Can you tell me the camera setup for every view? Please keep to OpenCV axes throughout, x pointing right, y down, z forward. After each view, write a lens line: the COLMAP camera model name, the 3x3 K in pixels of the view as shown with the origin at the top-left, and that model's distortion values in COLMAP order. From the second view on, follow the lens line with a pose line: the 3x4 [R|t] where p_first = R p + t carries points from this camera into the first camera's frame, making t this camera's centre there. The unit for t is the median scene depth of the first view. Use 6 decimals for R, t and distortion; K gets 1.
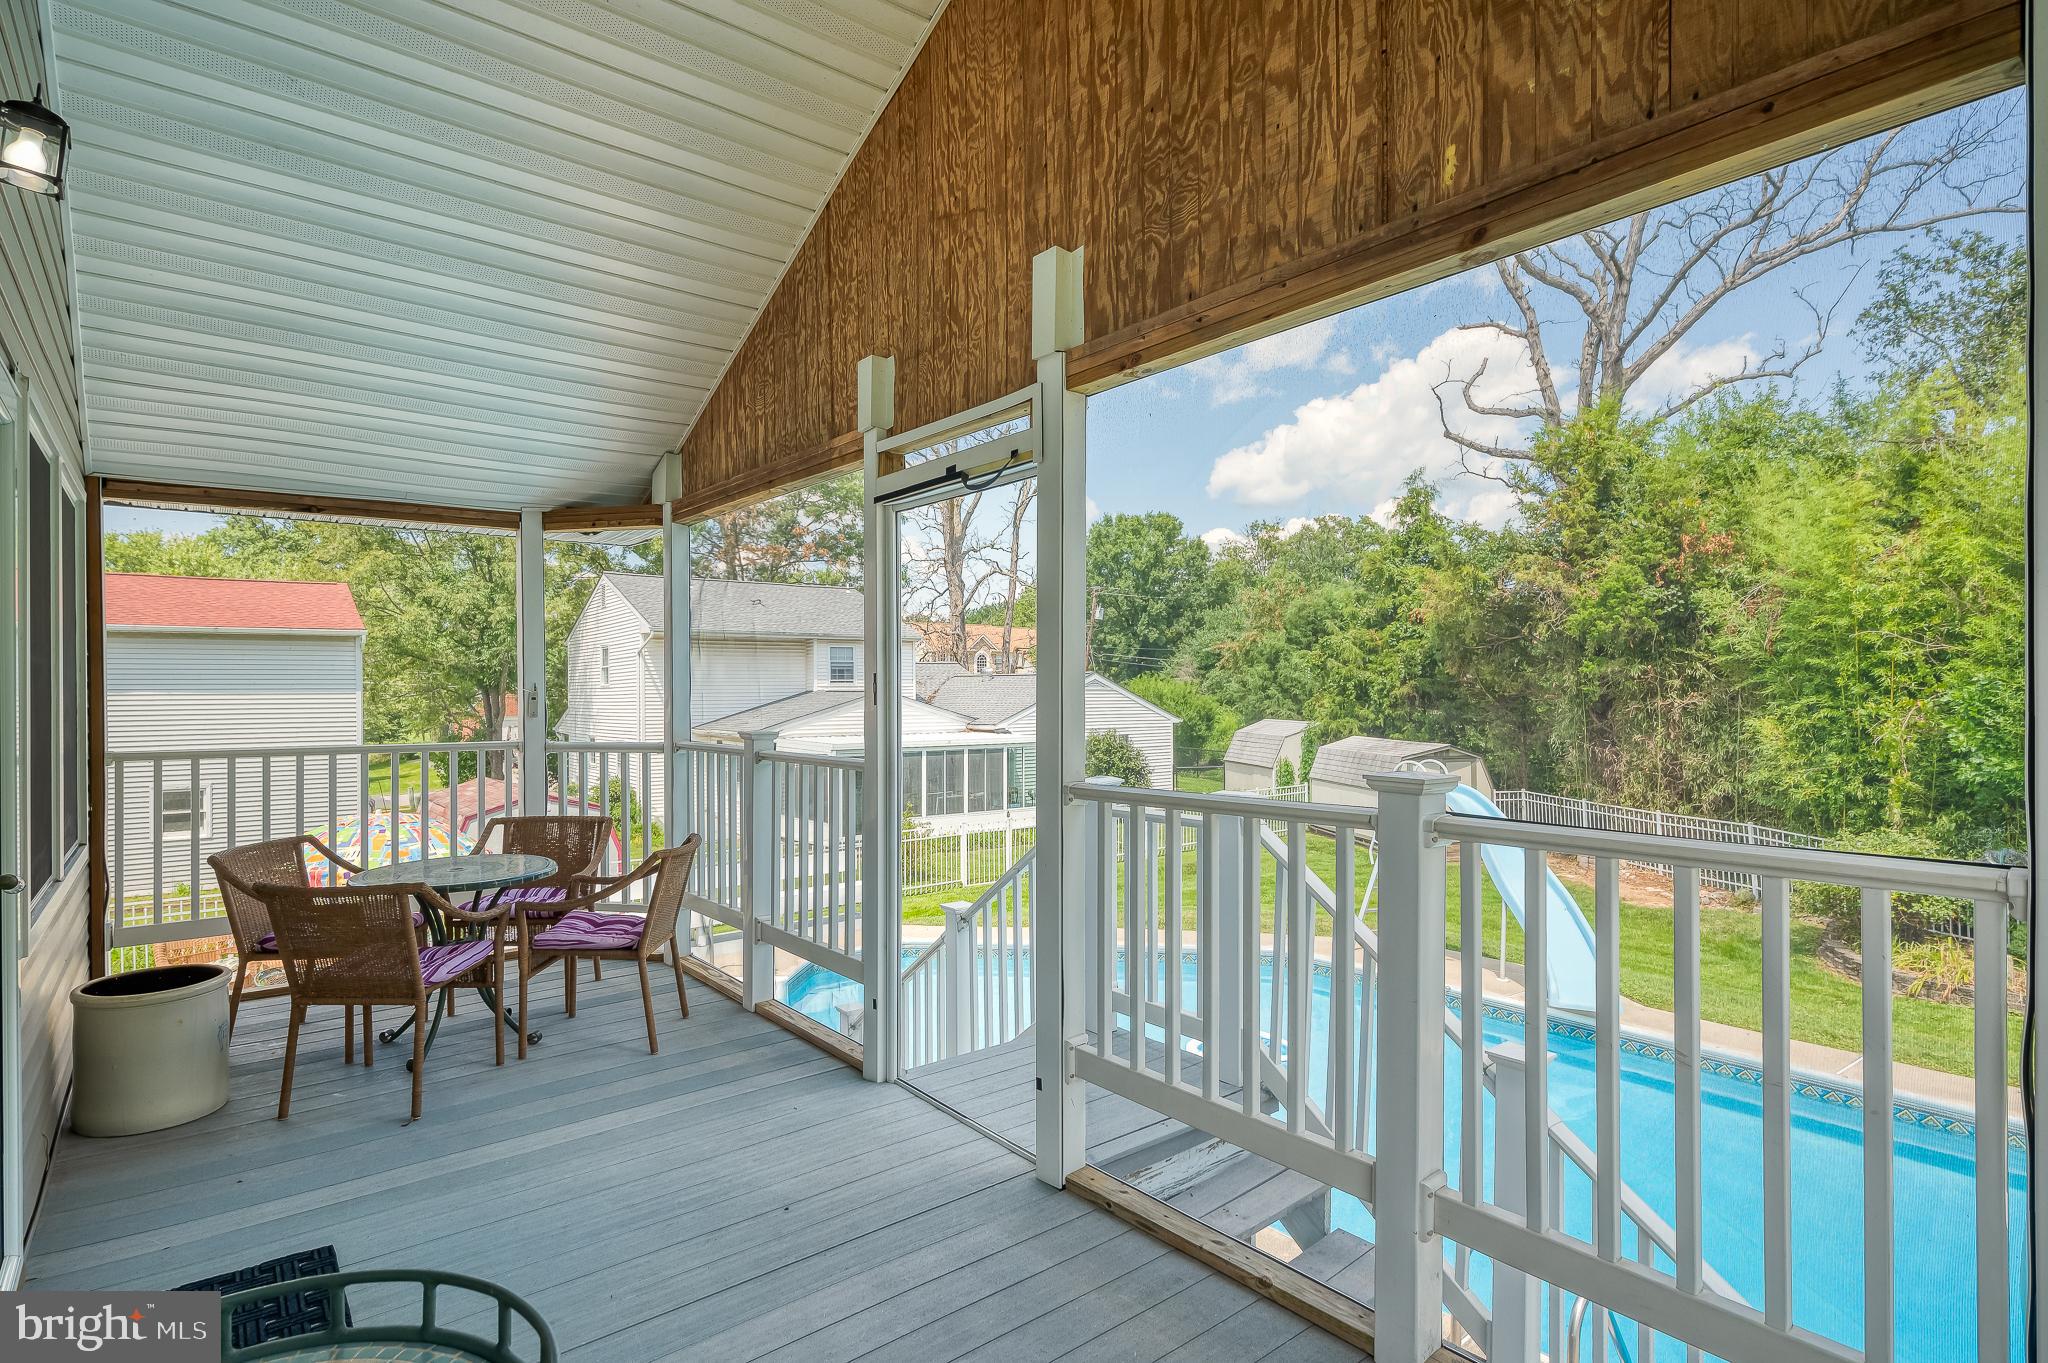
lens RADIAL K [[1035.8, 0, 1027.3], [0, 1035.8, 692.2], [0, 0, 1]] dist [0.001369, 0.002560]
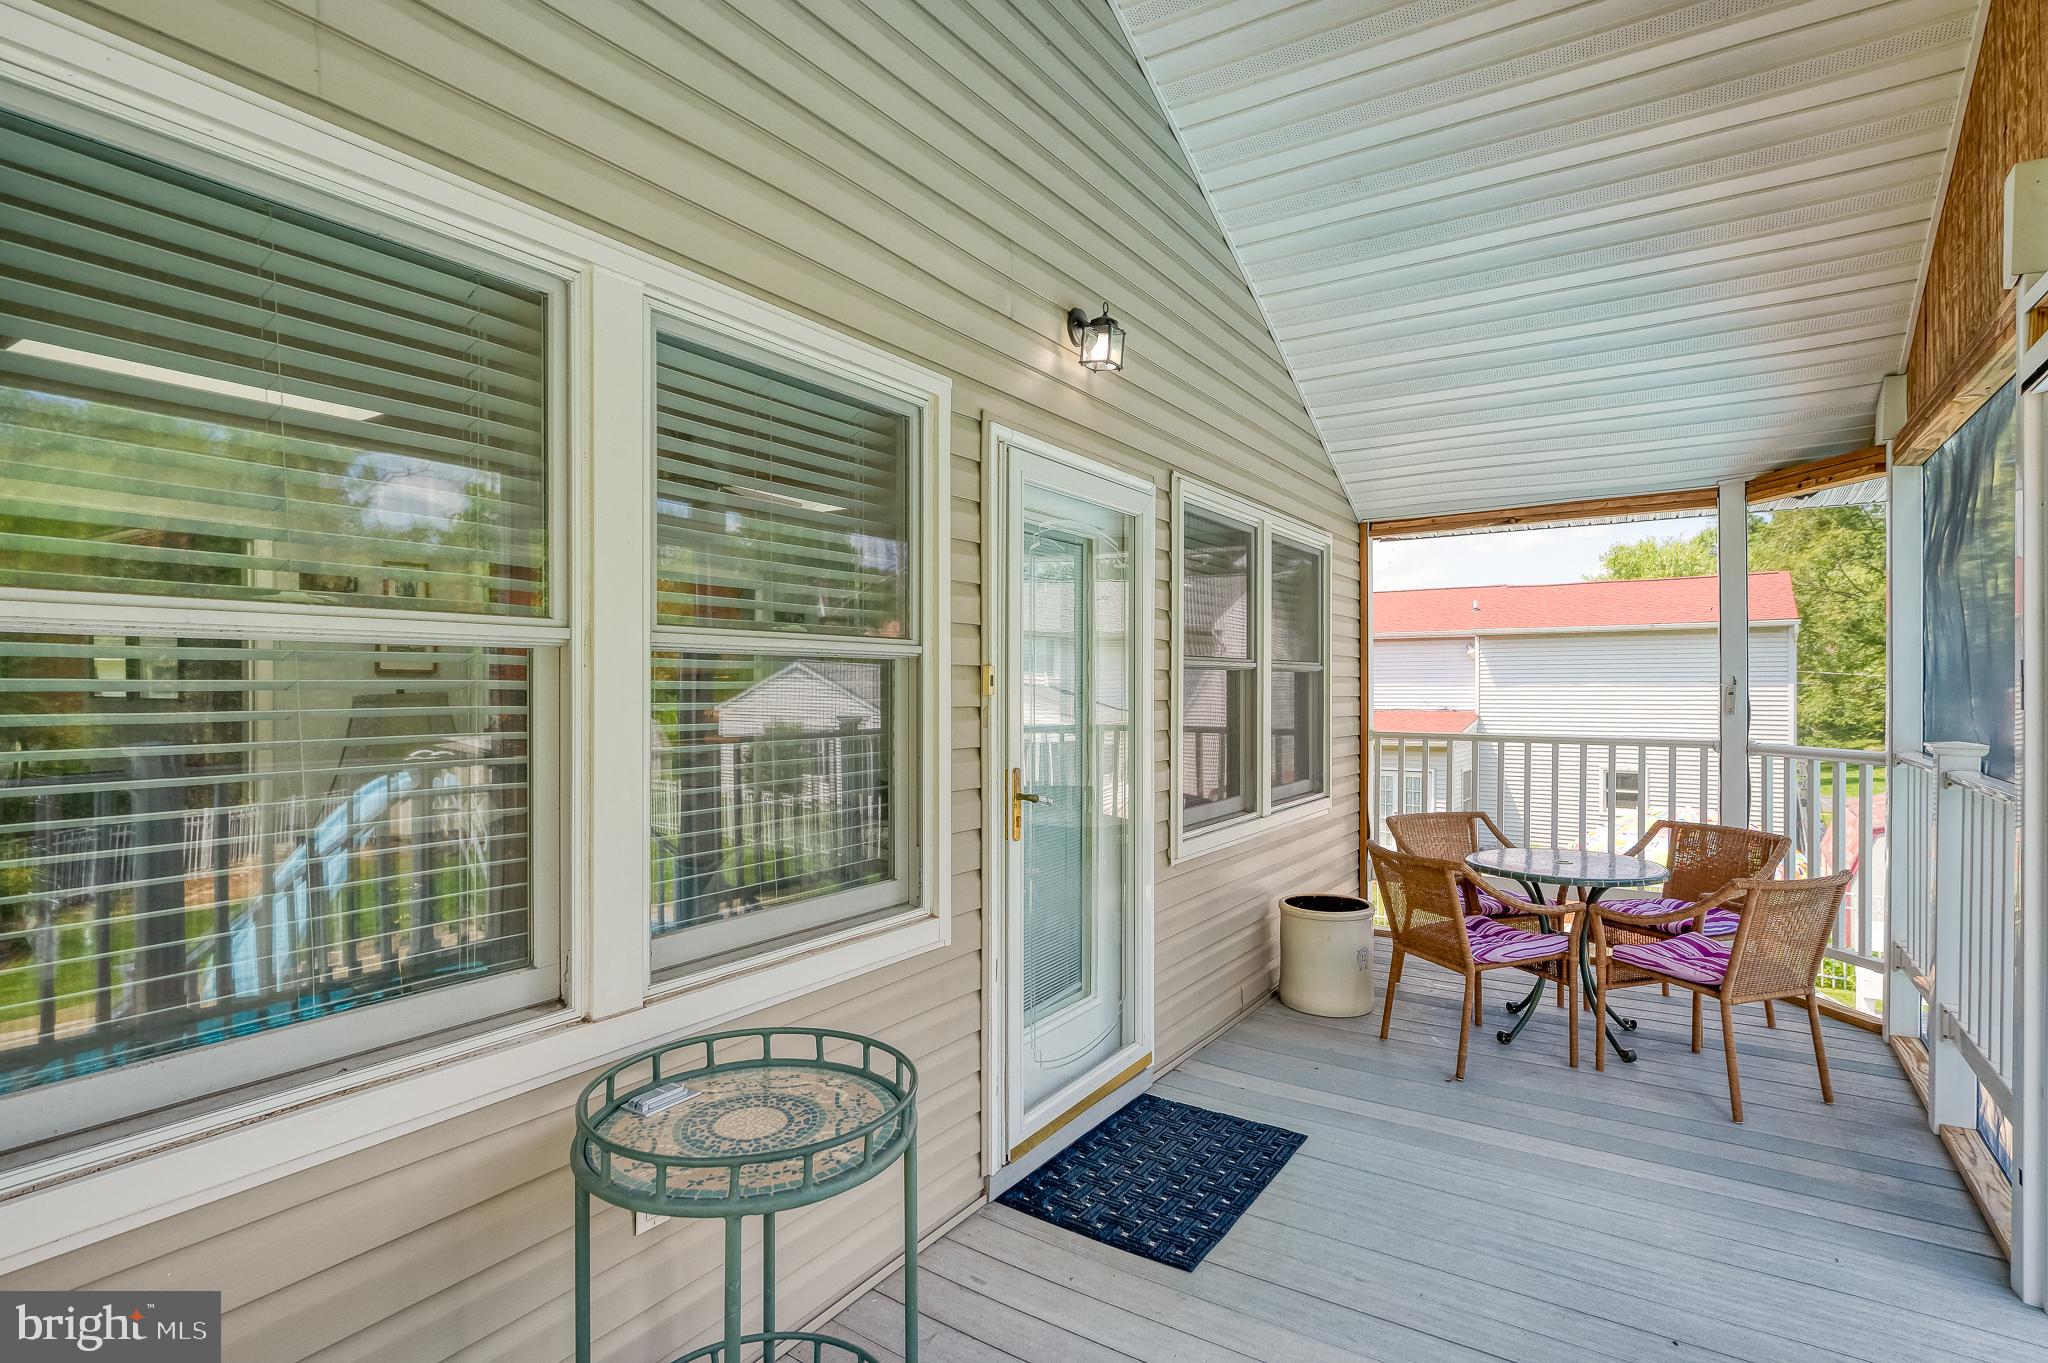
lens RADIAL K [[1035.8, 0, 1011.2], [0, 1035.8, 684.4], [0, 0, 1]] dist [0.001369, 0.002560]
pose [[0.296841, 0.003512, -0.954920, 0.252232], [-0.003205, 0.999991, 0.002682, -0.002676], [0.954922, 0.002265, 0.296850, 0.190784]]
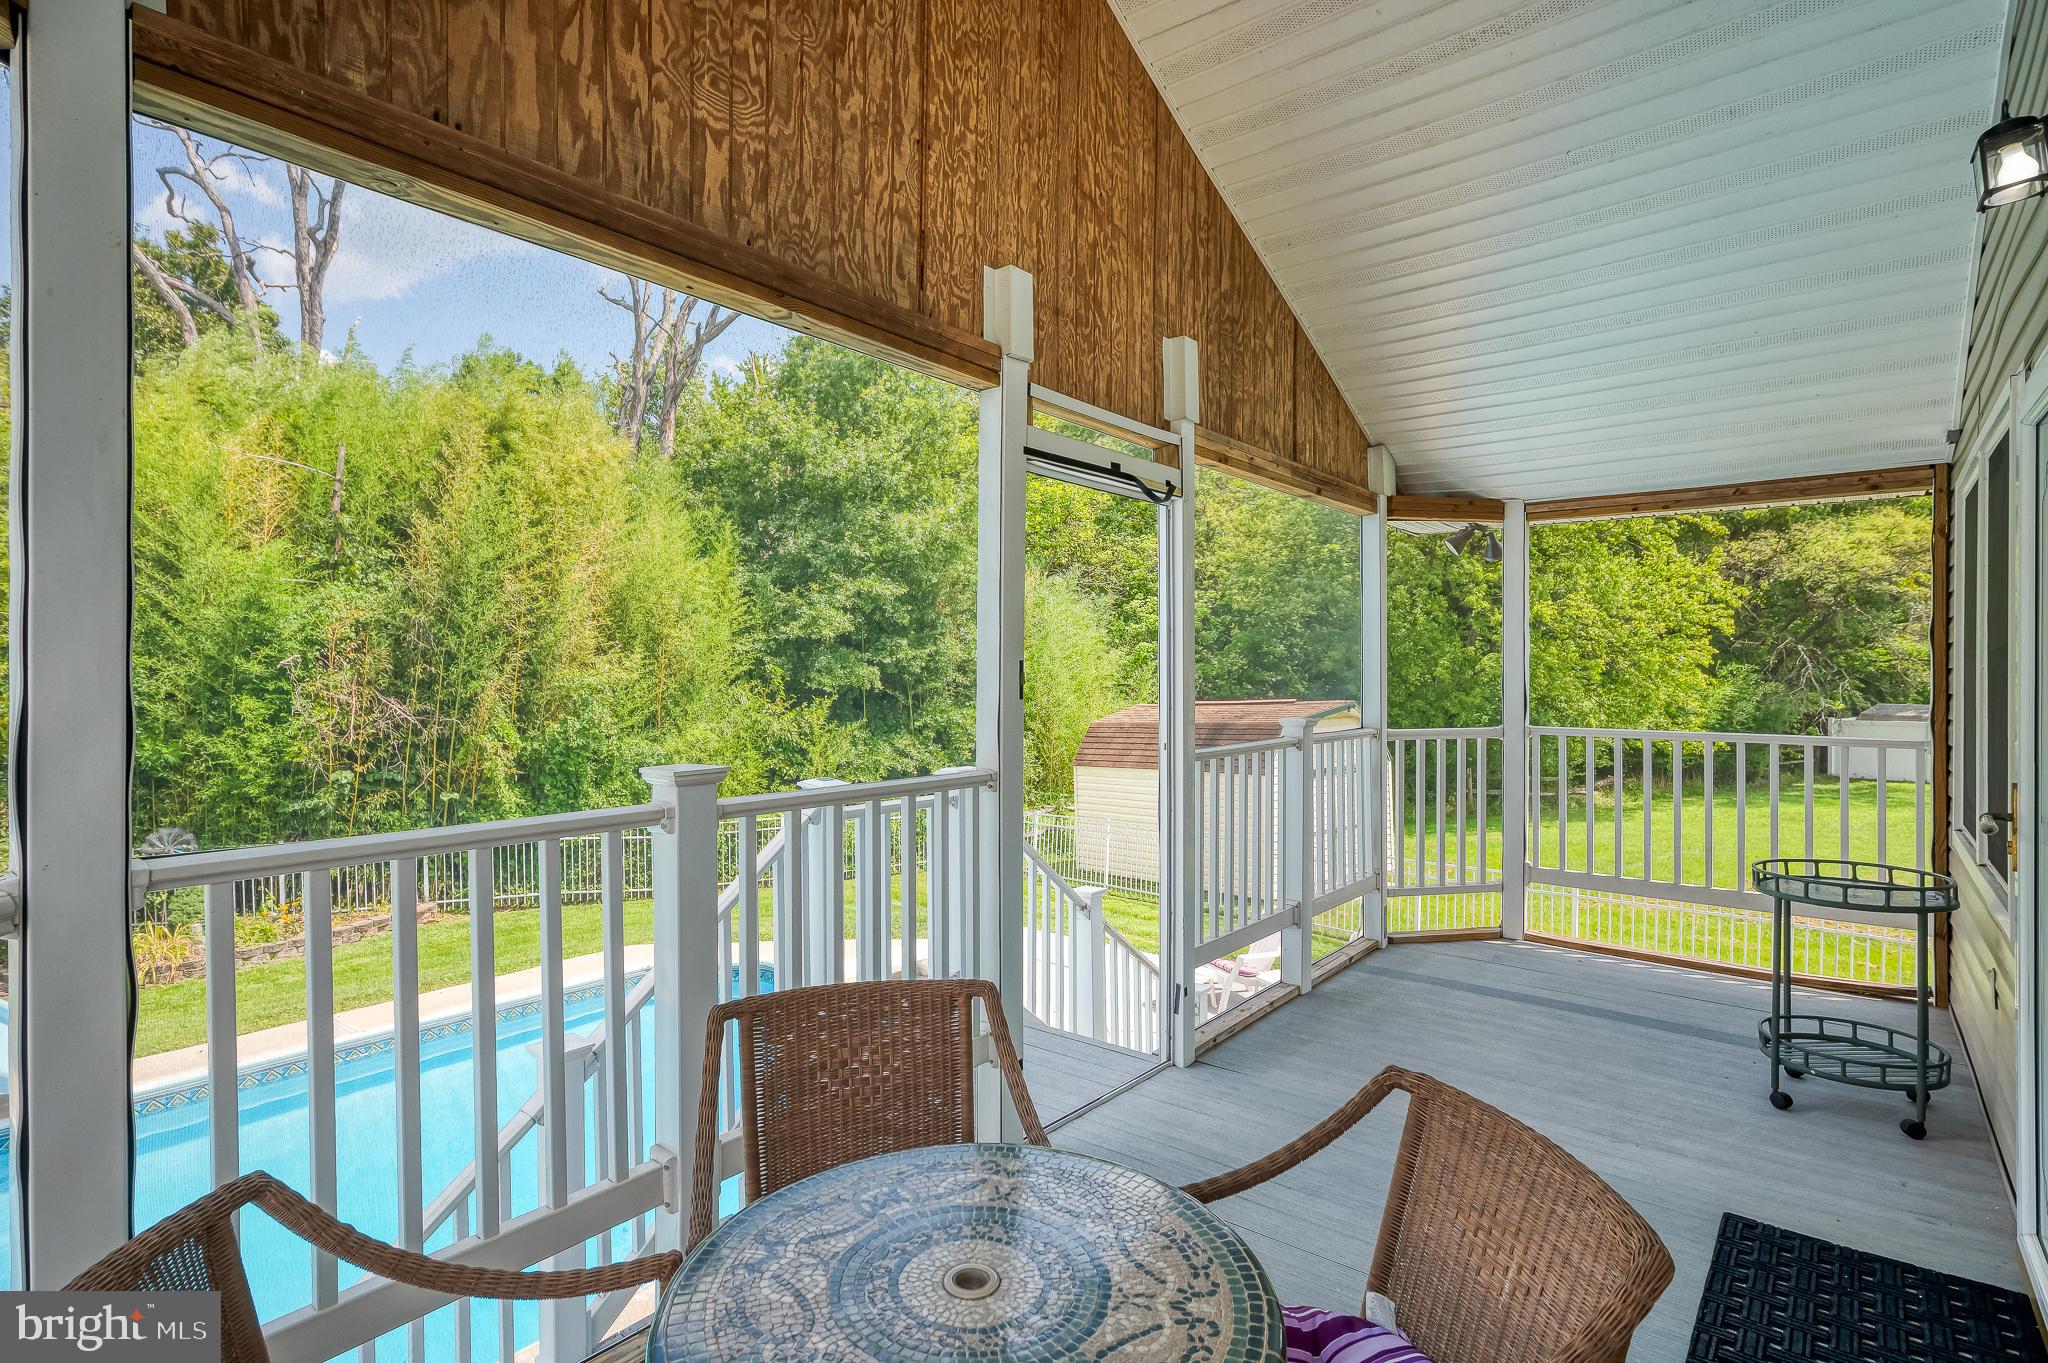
lens RADIAL K [[1035.8, 0, 1039.3], [0, 1035.8, 683.9], [0, 0, 1]] dist [0.001369, 0.002560]
pose [[-0.227412, -0.005842, 0.973781, -0.855581], [0.003015, 0.999973, 0.006703, -0.005772], [-0.973794, 0.004460, -0.227388, 1.060833]]
